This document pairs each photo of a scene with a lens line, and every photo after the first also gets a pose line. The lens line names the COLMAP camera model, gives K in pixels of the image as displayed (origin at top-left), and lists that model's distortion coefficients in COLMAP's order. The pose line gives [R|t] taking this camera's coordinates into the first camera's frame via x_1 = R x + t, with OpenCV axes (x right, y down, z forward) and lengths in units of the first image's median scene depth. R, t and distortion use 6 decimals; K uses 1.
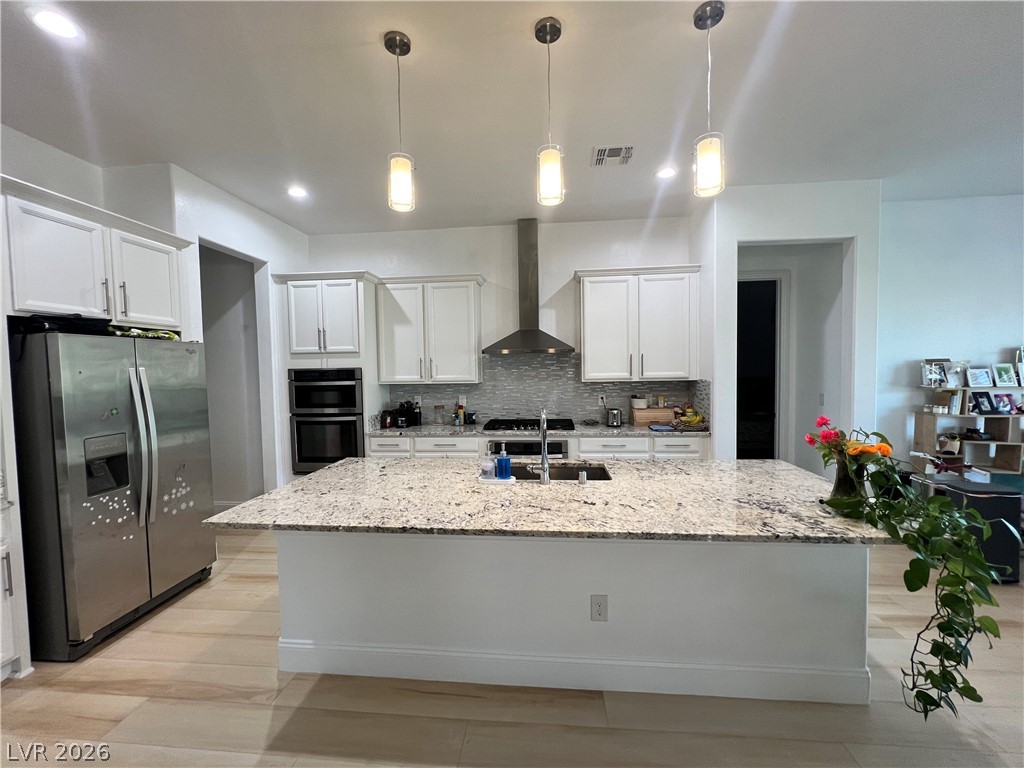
lens RADIAL K [[411.5, 0, 507.6], [0, 411.5, 387.1], [0, 0, 1]] dist [-0.001577, -0.000710]
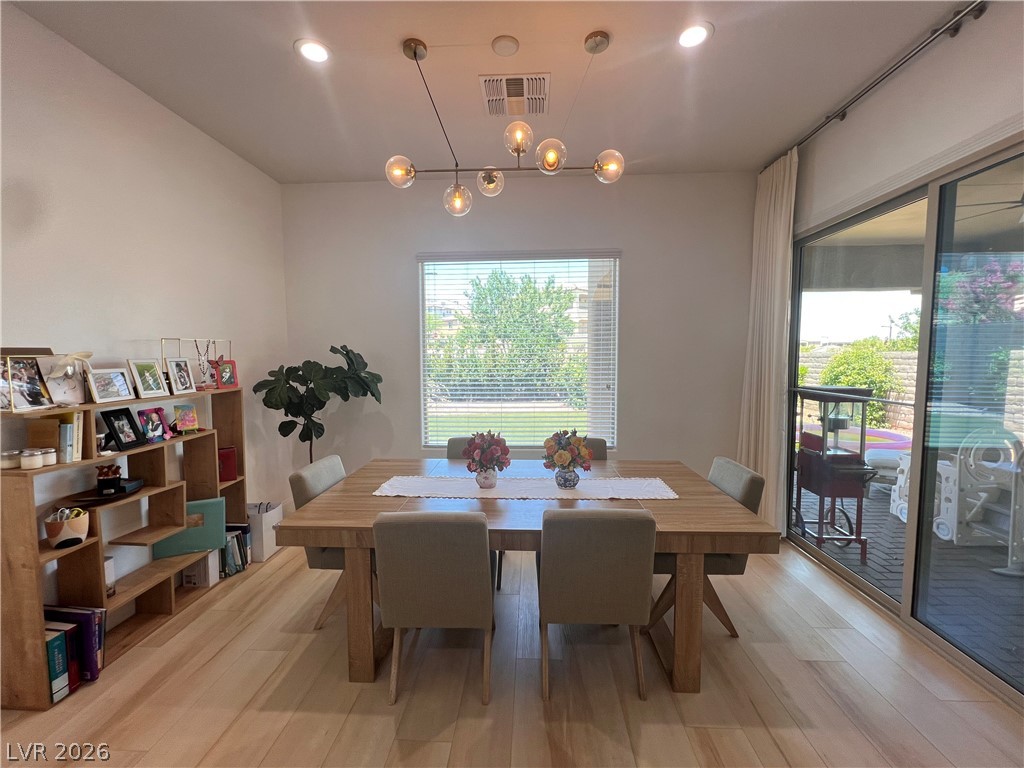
lens RADIAL K [[411.5, 0, 507.8], [0, 411.5, 382.2], [0, 0, 1]] dist [-0.001577, -0.000710]
pose [[-0.037674, -0.048142, 0.998130, 0.569483], [0.055055, 0.997222, 0.050176, -0.023334], [-0.997772, 0.056842, -0.034919, 0.479003]]
